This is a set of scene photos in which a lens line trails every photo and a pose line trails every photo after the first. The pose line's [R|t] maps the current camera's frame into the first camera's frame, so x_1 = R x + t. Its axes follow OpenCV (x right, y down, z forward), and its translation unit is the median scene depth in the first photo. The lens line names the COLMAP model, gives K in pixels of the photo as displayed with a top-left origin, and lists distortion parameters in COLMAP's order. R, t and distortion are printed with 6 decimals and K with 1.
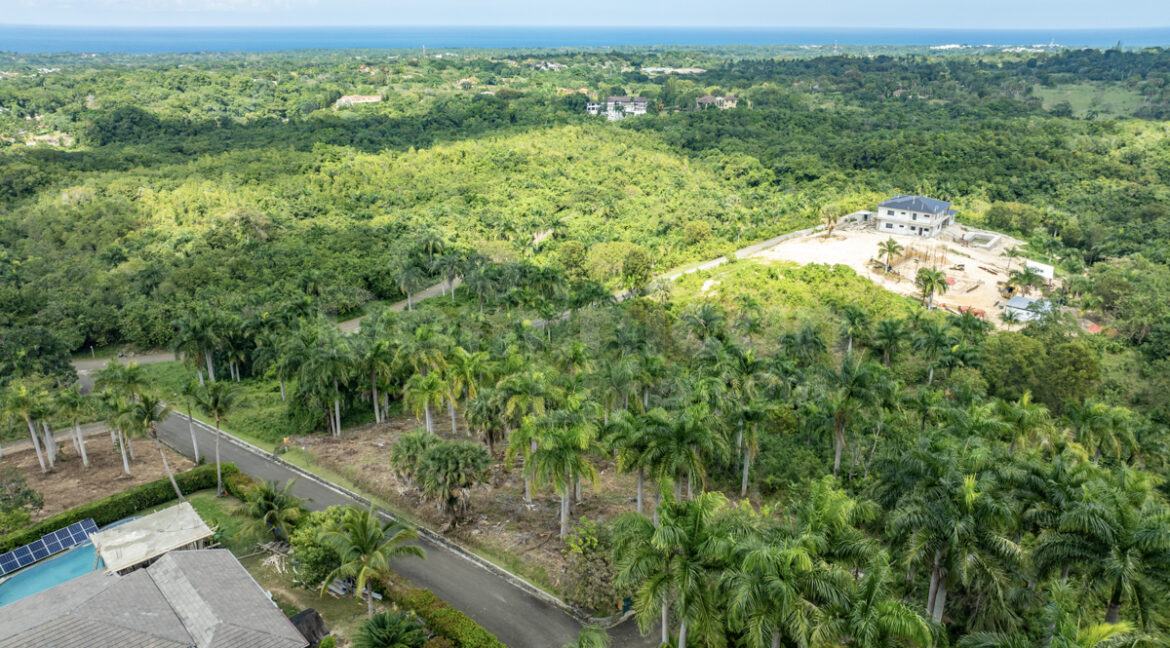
lens RADIAL K [[822.2, 0, 585.0], [0, 822.2, 324.0], [0, 0, 1]] dist [-0.028389, 0.010290]
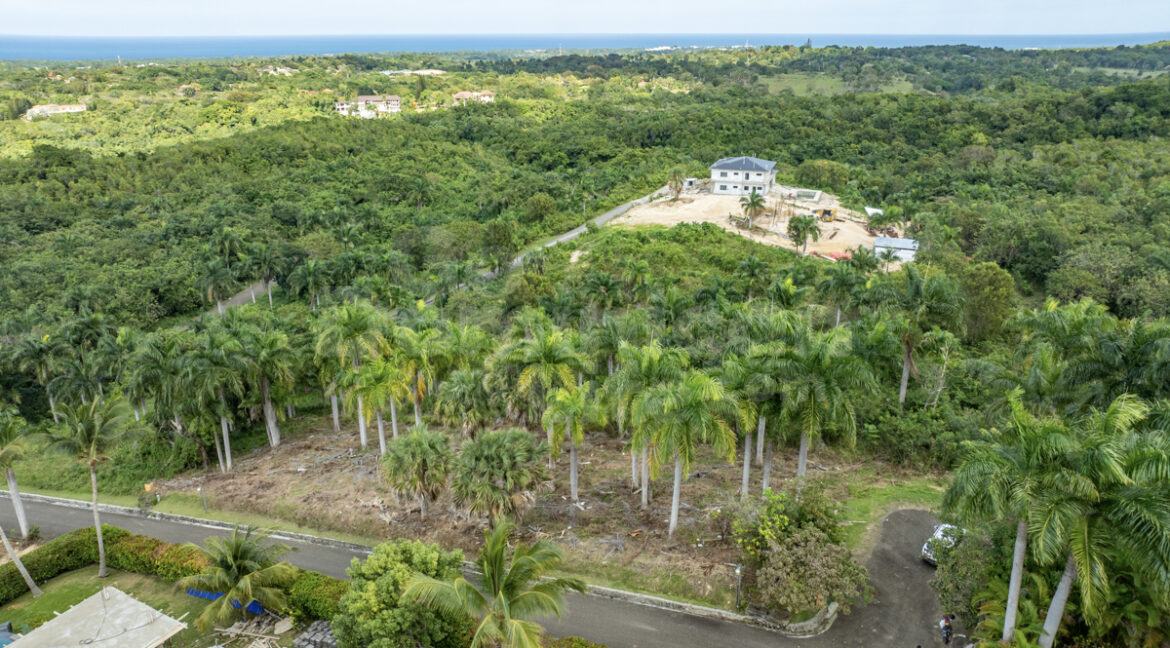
lens RADIAL K [[822.2, 0, 585.0], [0, 822.2, 324.0], [0, 0, 1]] dist [-0.028389, 0.010290]
pose [[0.948641, -0.109456, 0.296817, -0.089309], [0.112473, 0.993630, 0.006949, 0.016584], [-0.295687, 0.026792, 0.954909, 0.087689]]
